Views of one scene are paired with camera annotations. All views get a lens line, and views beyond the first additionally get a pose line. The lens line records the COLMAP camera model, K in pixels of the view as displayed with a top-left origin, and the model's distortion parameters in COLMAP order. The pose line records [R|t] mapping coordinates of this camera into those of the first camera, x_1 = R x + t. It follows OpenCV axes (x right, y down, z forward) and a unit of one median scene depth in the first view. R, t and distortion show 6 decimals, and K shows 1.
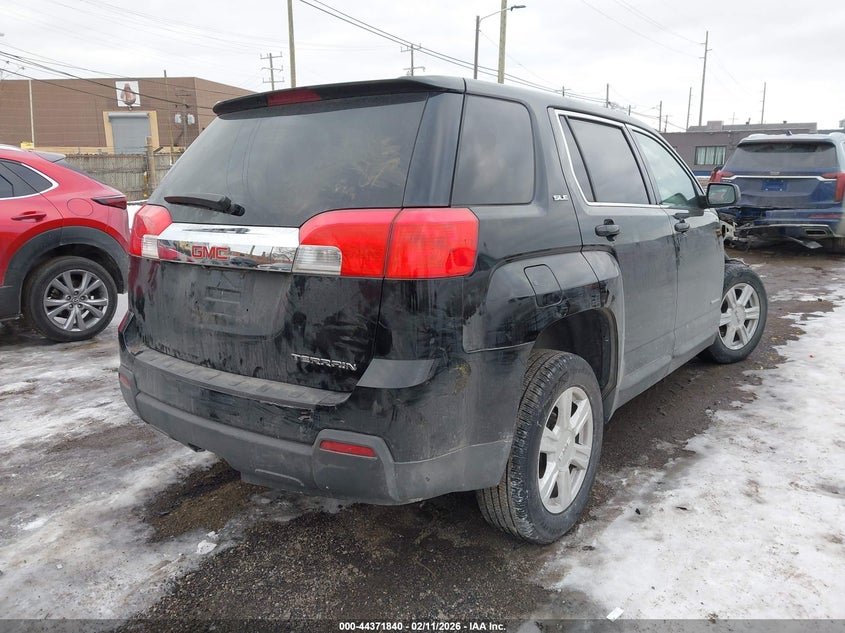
lens RADIAL K [[726.1, 0, 422.5], [0, 726.1, 316.5], [0, 0, 1]] dist [0.038806, -0.004802]
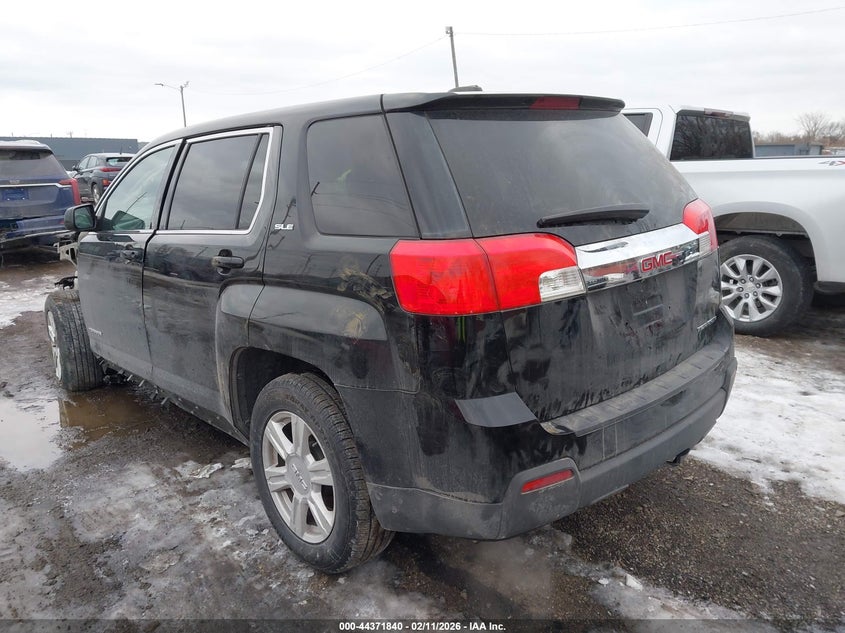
lens RADIAL K [[726.1, 0, 422.5], [0, 726.1, 316.5], [0, 0, 1]] dist [0.038806, -0.004802]
pose [[0.097936, -0.217858, 0.971054, -0.611908], [0.227234, 0.954864, 0.191308, -0.130892], [-0.968903, 0.201921, 0.143020, 0.559680]]
